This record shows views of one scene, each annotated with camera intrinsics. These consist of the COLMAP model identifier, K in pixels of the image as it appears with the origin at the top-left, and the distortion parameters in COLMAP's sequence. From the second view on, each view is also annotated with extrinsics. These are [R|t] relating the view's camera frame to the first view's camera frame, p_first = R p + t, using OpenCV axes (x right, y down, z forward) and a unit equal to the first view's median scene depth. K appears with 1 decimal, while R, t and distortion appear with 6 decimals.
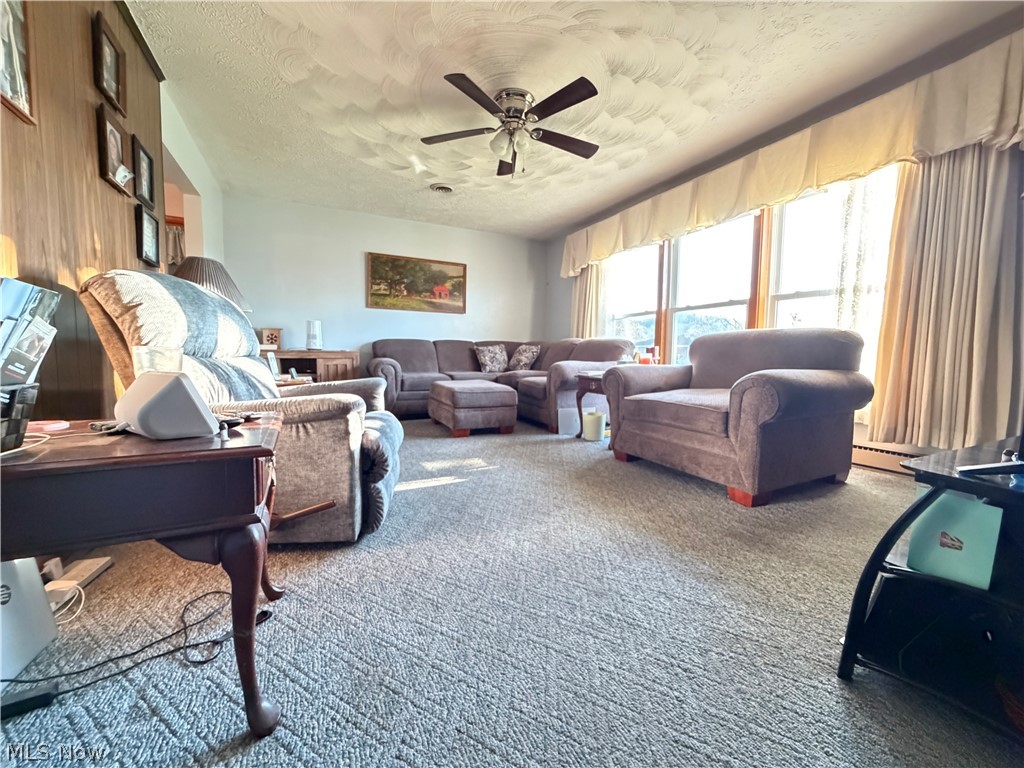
lens RADIAL K [[408.1, 0, 510.6], [0, 408.1, 380.3], [0, 0, 1]] dist [-0.000488, -0.000238]
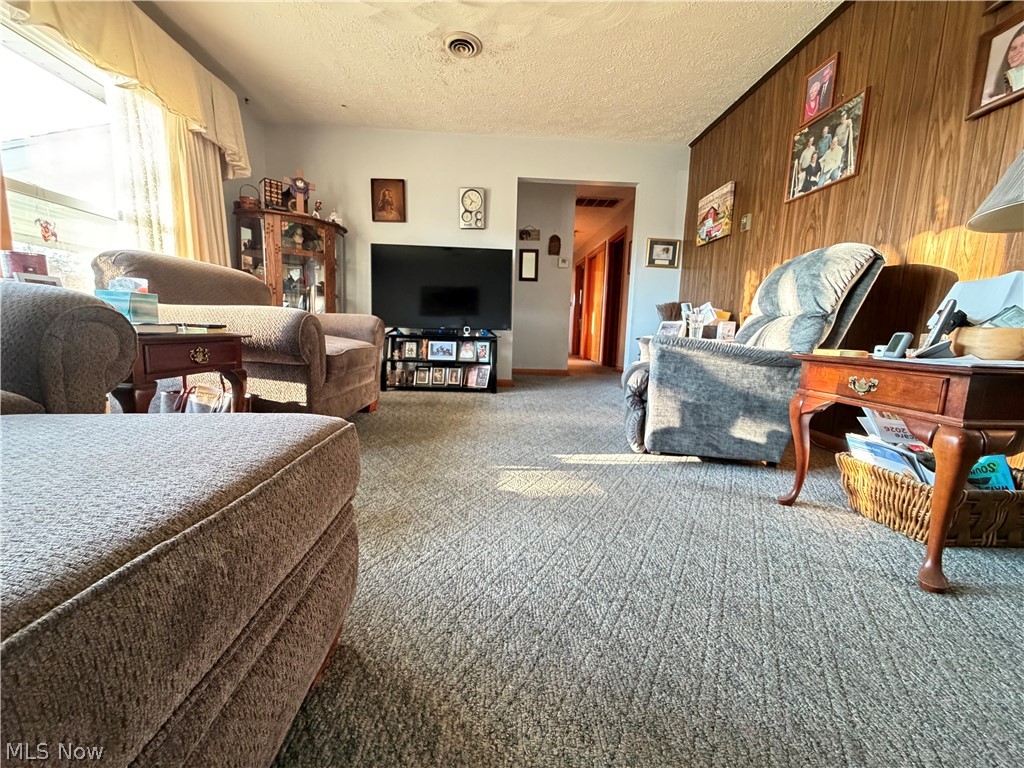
lens RADIAL K [[408.1, 0, 511.3], [0, 408.1, 386.3], [0, 0, 1]] dist [-0.000488, -0.000238]
pose [[-0.917576, -0.087920, 0.387717, -0.286309], [-0.006175, 0.978274, 0.207224, -0.050287], [-0.397512, 0.187750, -0.898184, 1.438666]]
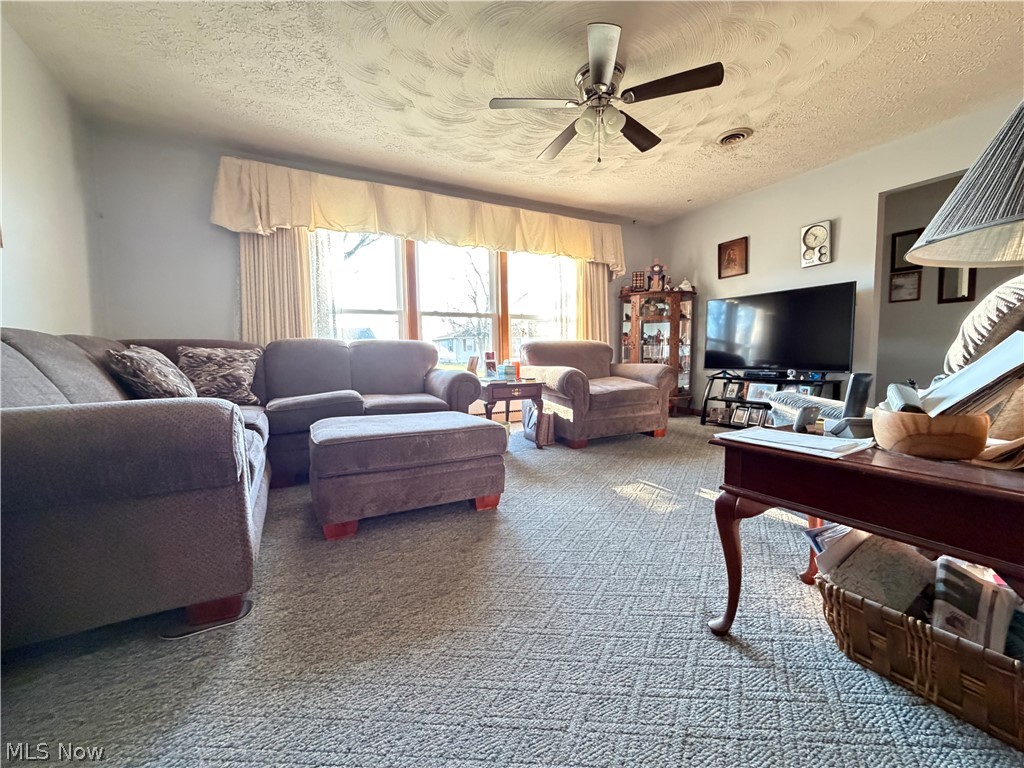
lens RADIAL K [[408.1, 0, 504.7], [0, 408.1, 384.0], [0, 0, 1]] dist [-0.000488, -0.000238]
pose [[-0.038510, -0.078716, 0.996153, -0.858721], [0.085492, 0.992978, 0.081770, -0.099377], [-0.995594, 0.088312, -0.031510, 1.214980]]
